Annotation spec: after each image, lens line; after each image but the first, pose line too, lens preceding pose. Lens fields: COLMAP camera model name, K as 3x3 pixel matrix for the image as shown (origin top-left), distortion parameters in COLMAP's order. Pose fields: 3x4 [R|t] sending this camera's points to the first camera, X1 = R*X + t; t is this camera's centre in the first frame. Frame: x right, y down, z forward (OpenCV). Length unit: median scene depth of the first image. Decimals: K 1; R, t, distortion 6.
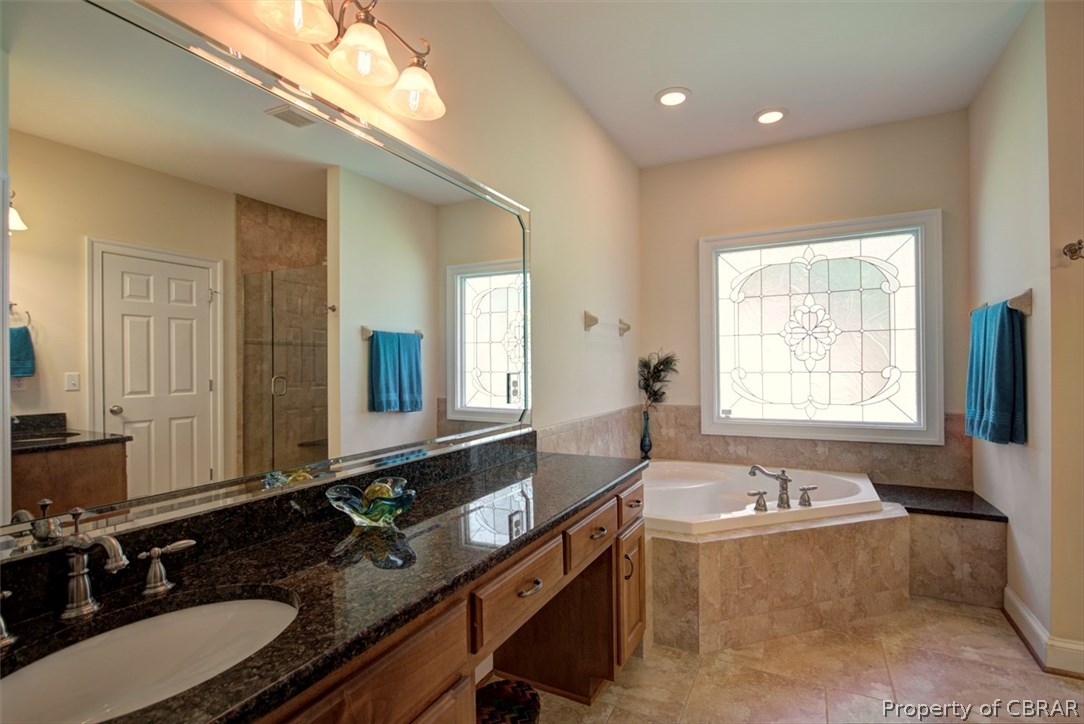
lens RADIAL K [[496.7, 0, 570.3], [0, 496.7, 365.9], [0, 0, 1]] dist [-0.002180, -0.001465]
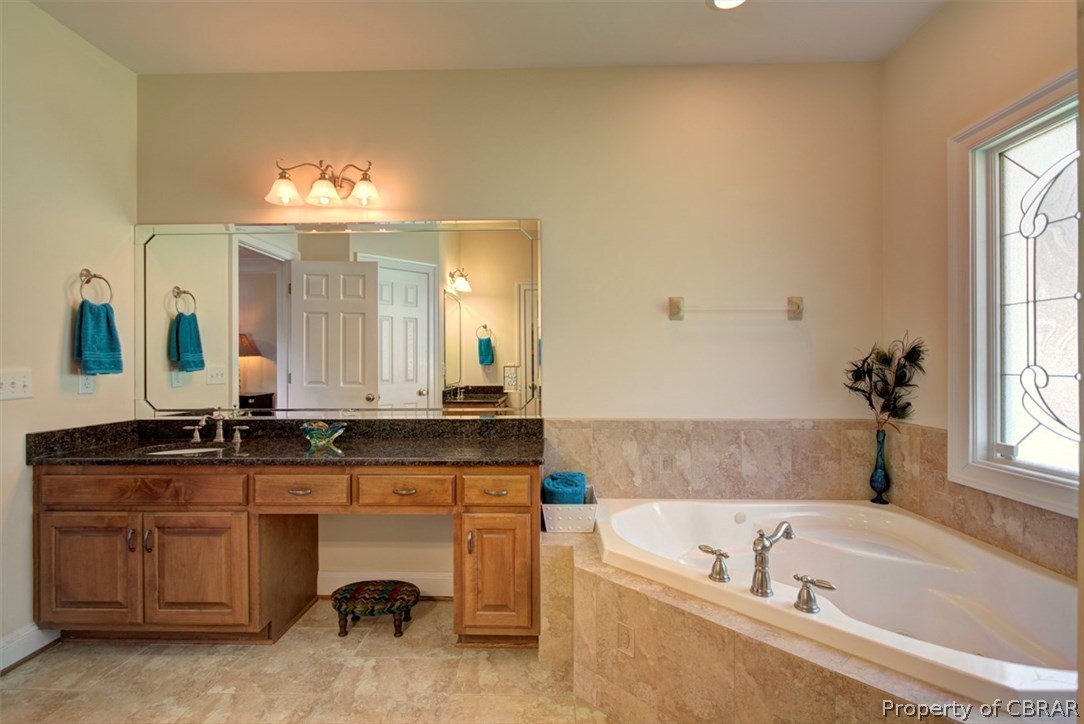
lens RADIAL K [[496.7, 0, 538.9], [0, 496.7, 362.3], [0, 0, 1]] dist [-0.002180, -0.001465]
pose [[0.426596, 0.009336, -0.904394, 0.580672], [-0.002101, 0.999954, 0.009332, -0.003546], [0.904440, -0.002081, 0.426596, 0.329465]]
